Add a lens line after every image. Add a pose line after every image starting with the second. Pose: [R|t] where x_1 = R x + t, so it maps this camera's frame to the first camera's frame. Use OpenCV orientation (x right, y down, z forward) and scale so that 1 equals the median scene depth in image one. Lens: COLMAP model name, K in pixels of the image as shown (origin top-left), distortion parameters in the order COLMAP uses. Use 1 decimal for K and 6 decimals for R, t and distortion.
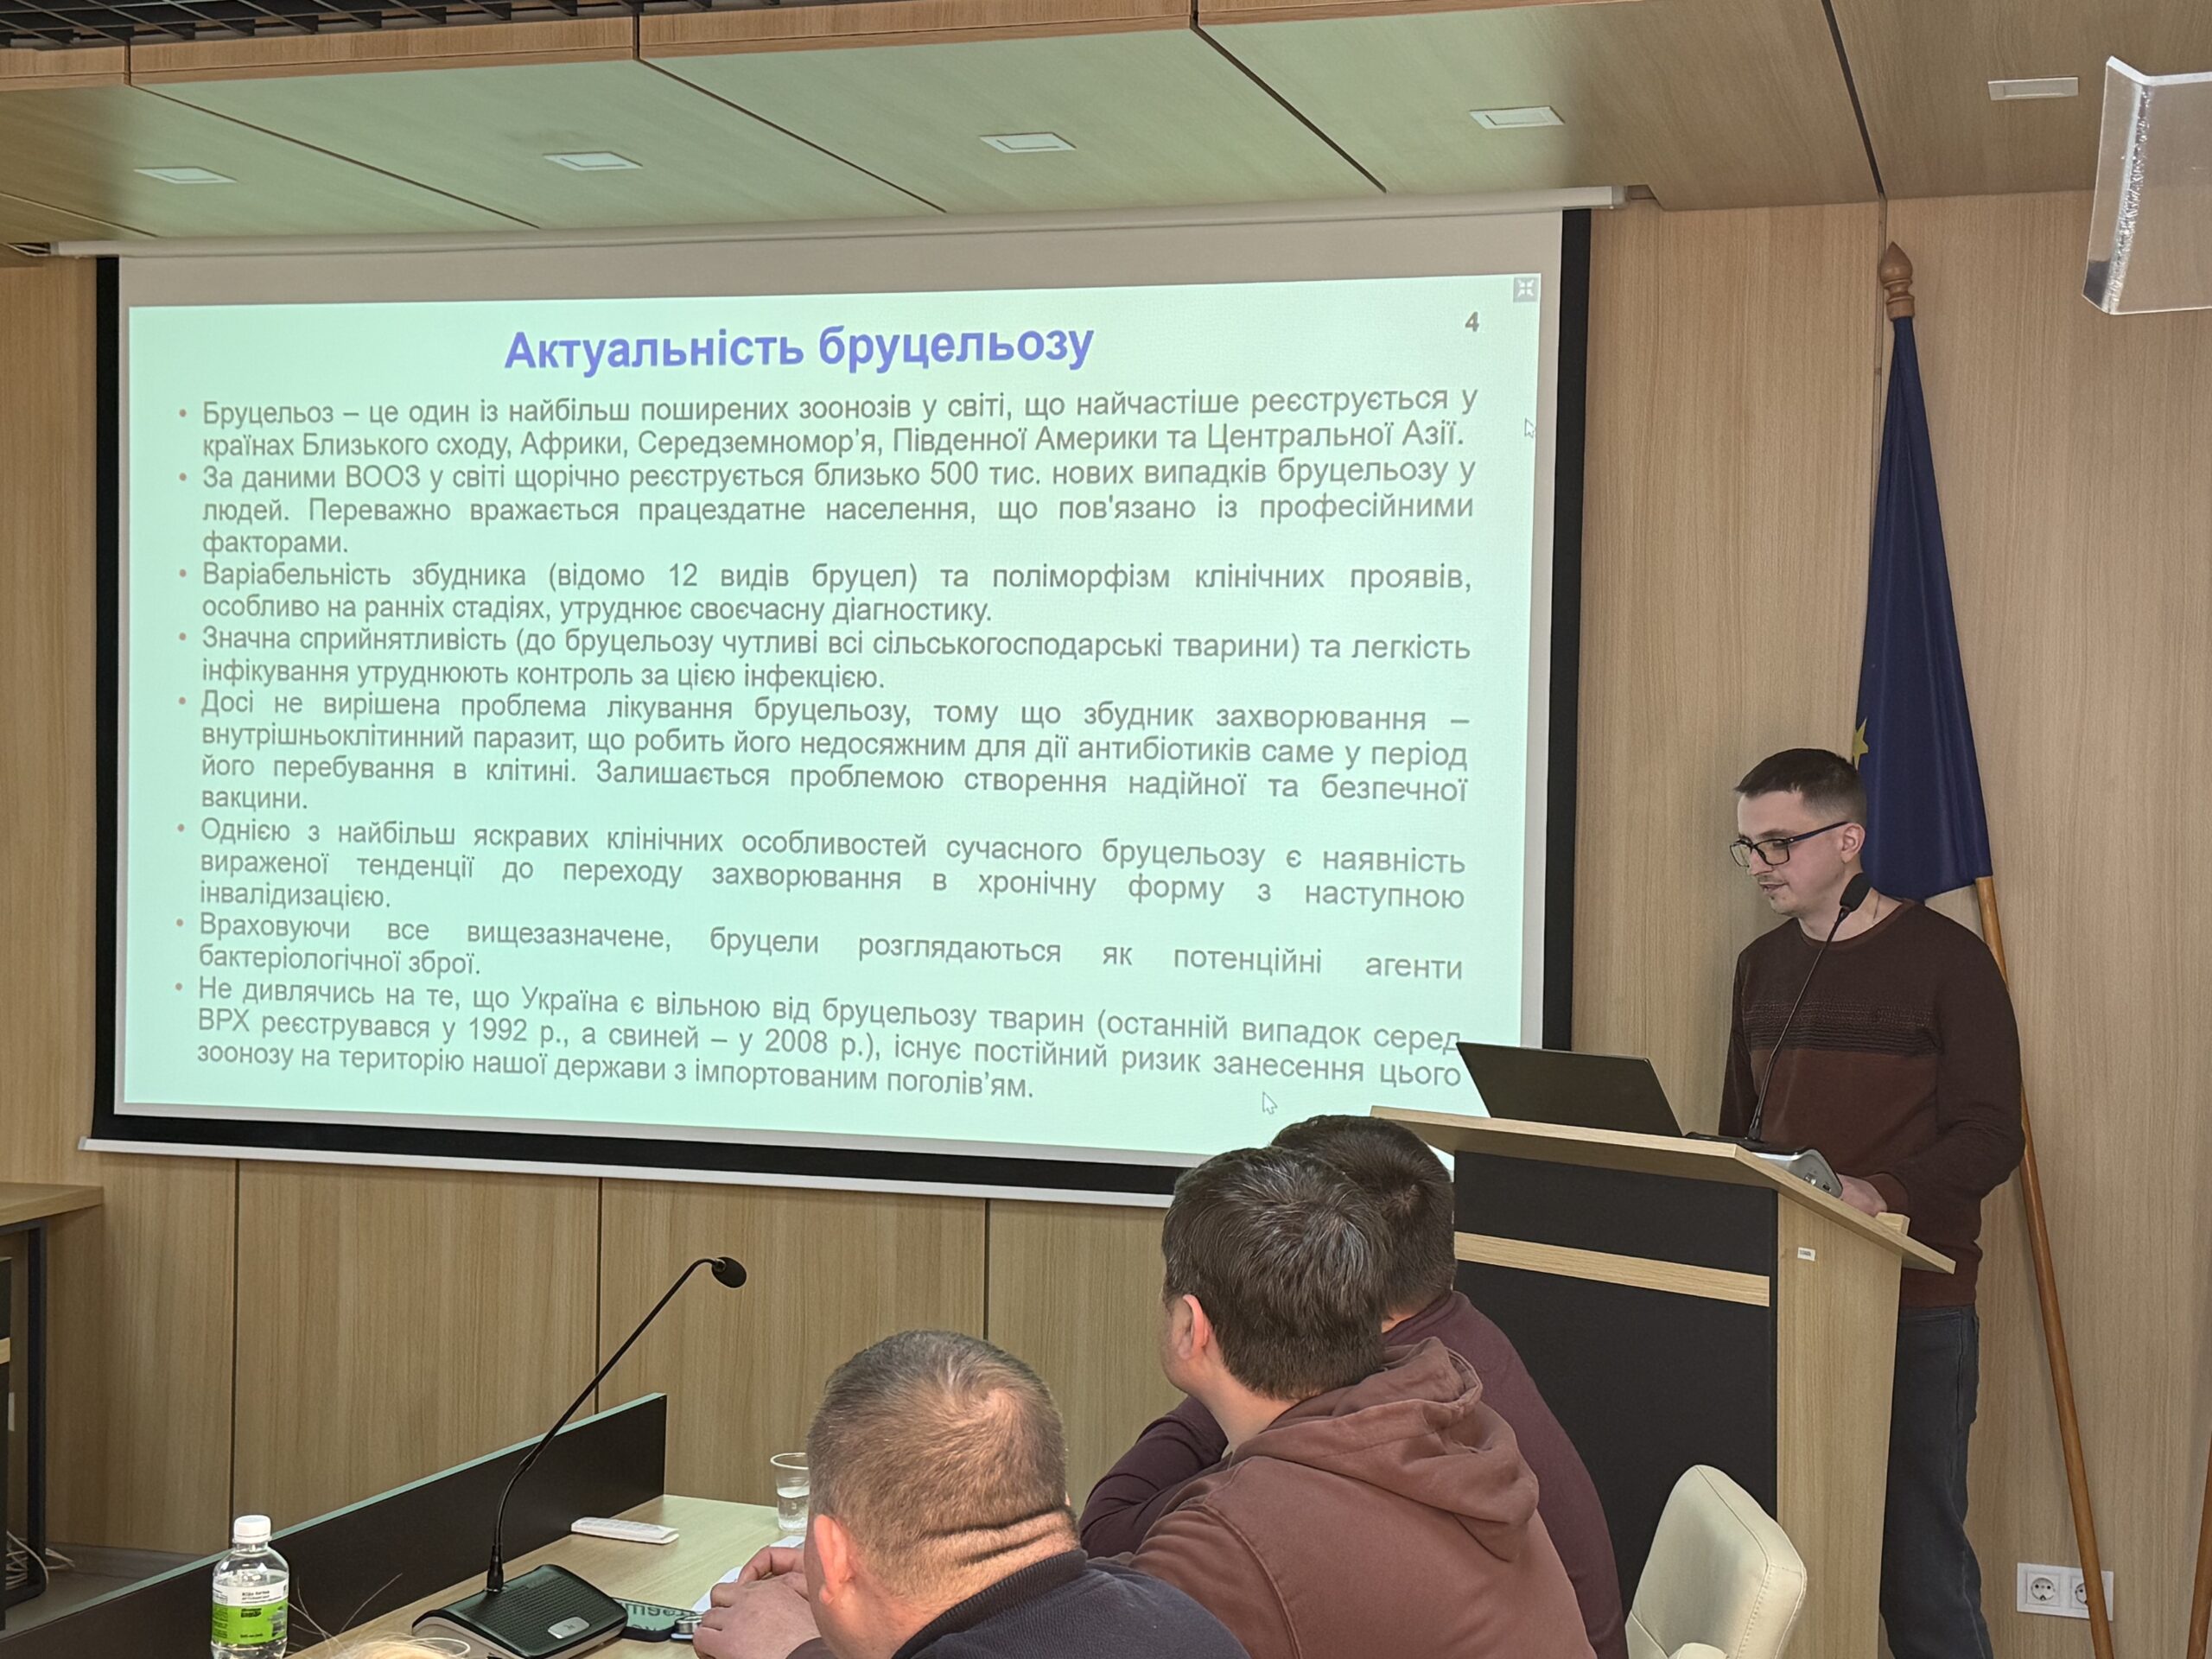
lens RADIAL K [[3067.8, 0, 1139.7], [0, 3067.8, 820.3], [0, 0, 1]] dist [0.171099, -0.479283]
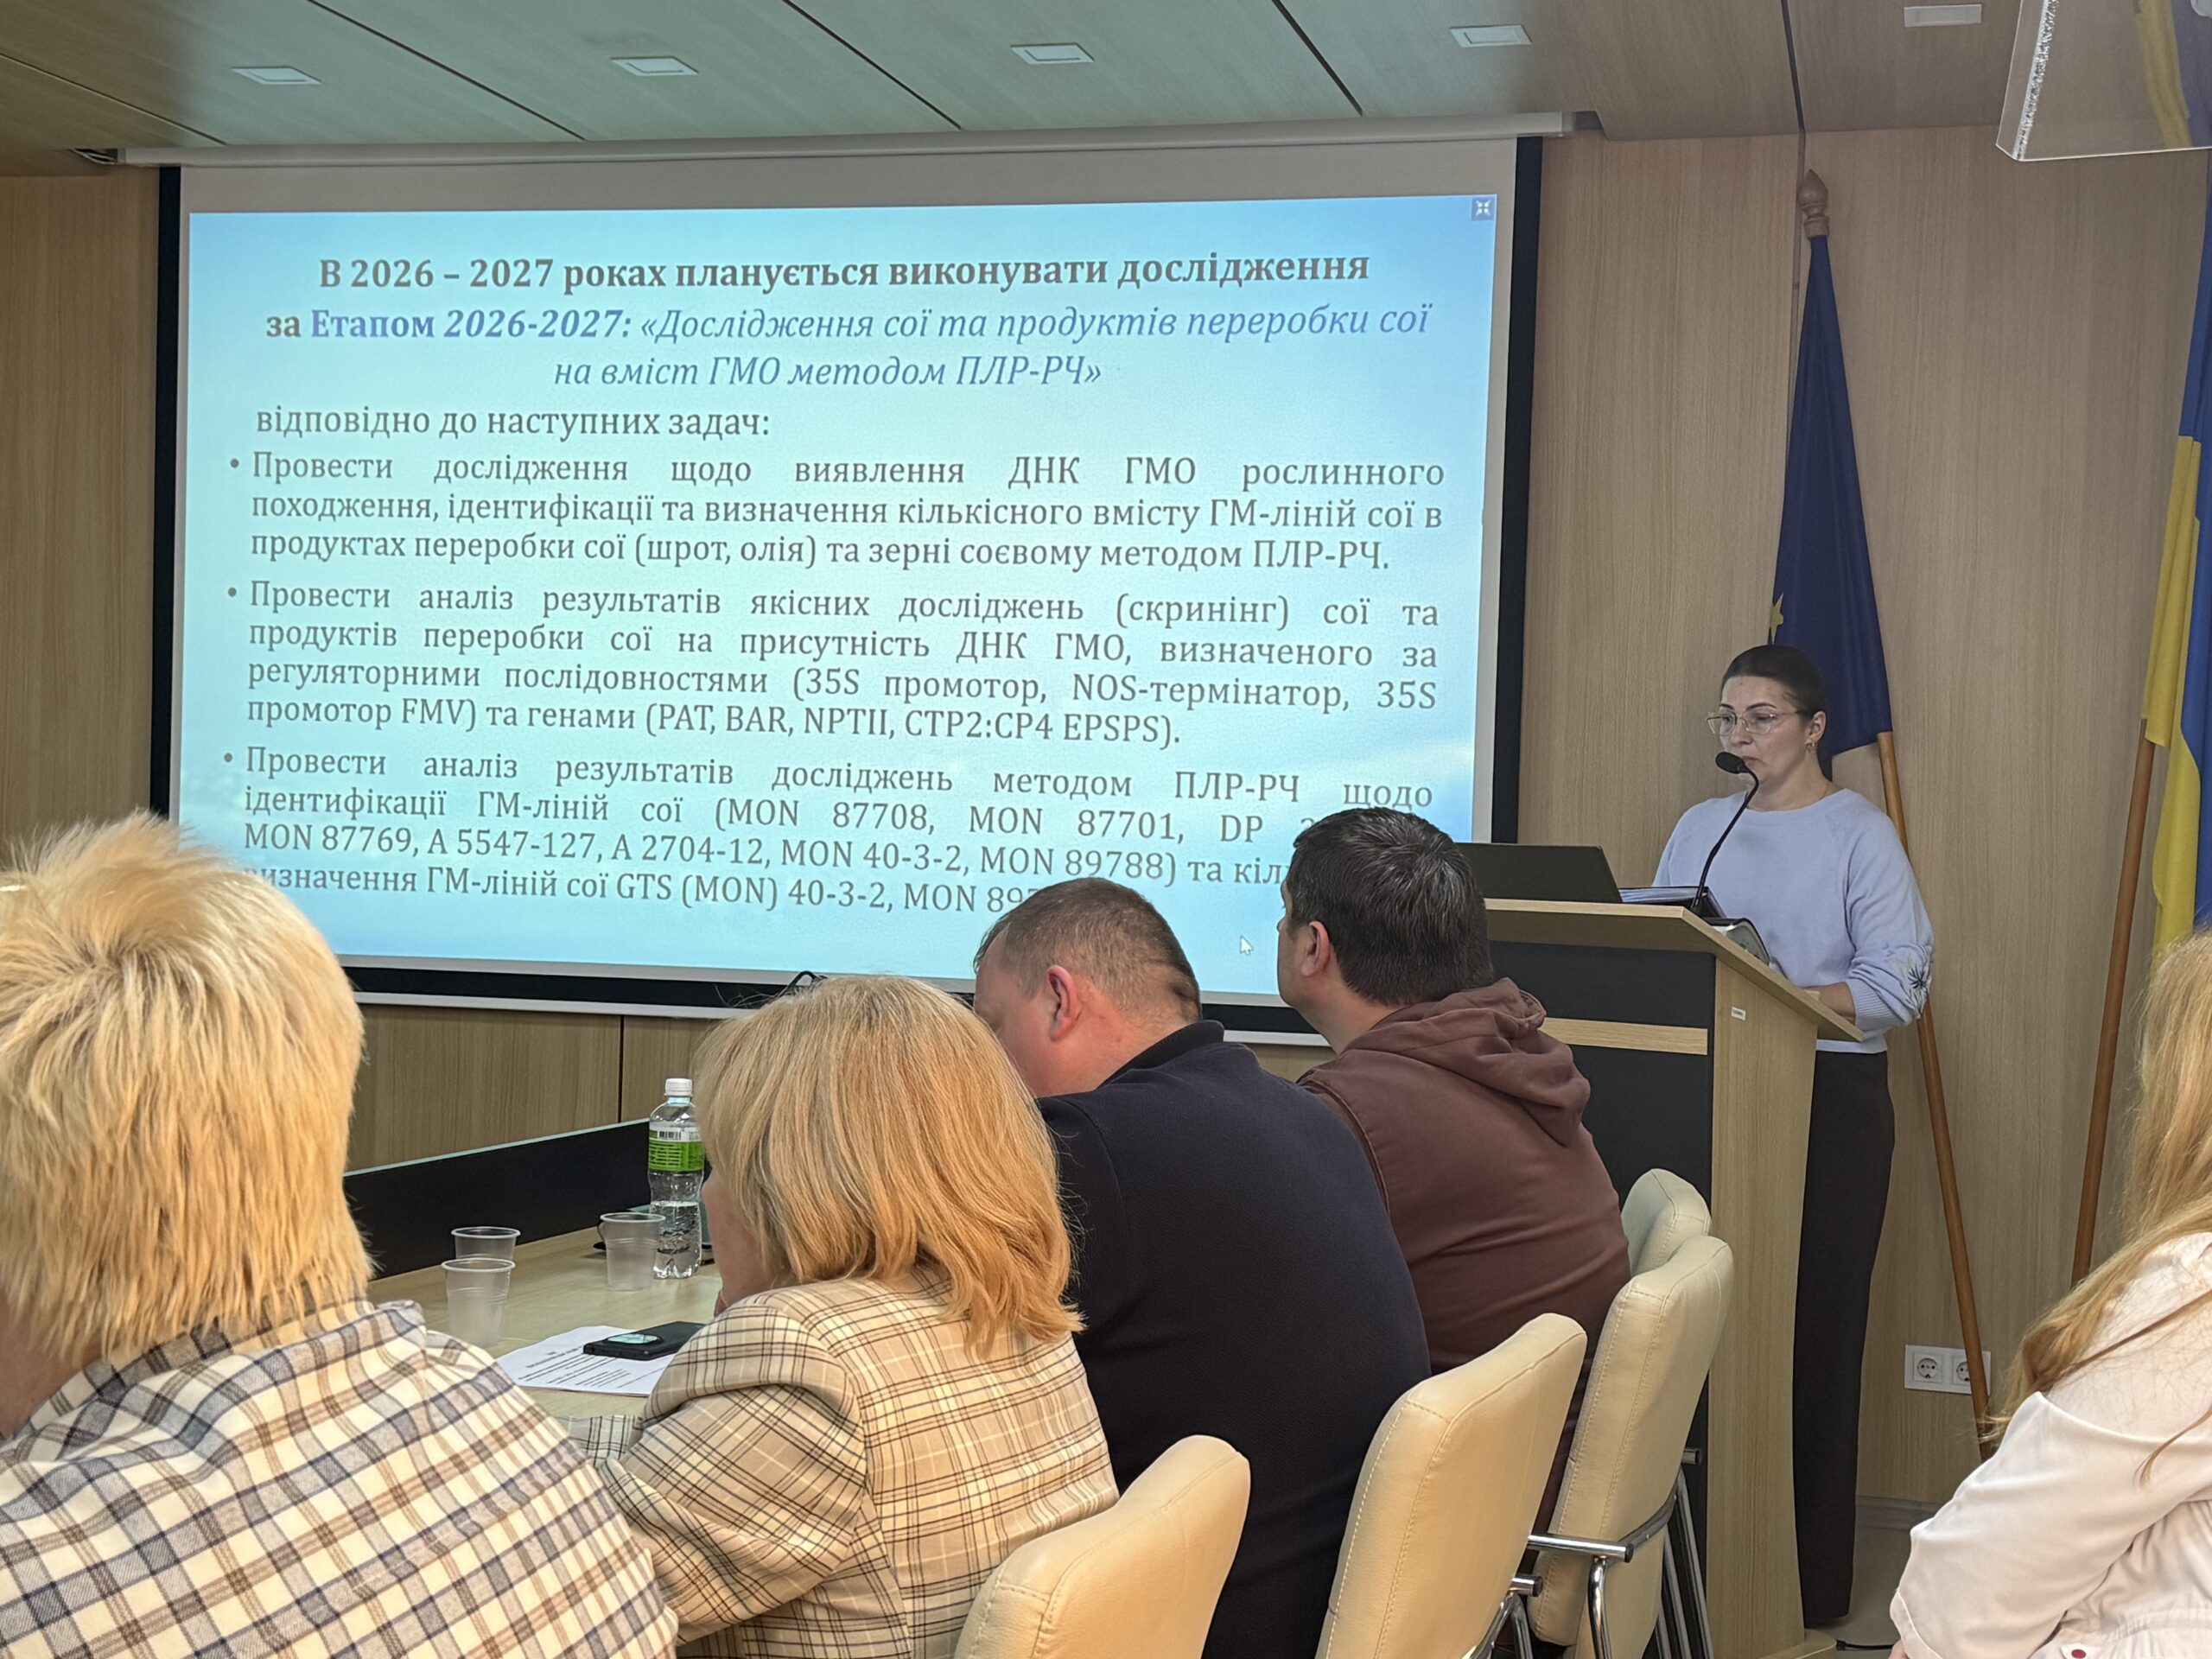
lens RADIAL K [[3010.4, 0, 1156.6], [0, 3010.4, 818.4], [0, 0, 1]] dist [0.161687, -0.431777]
pose [[0.999049, 0.011929, 0.041931, -0.037366], [-0.011736, 0.999919, -0.004856, 0.056689], [-0.041985, 0.004360, 0.999109, -0.090099]]
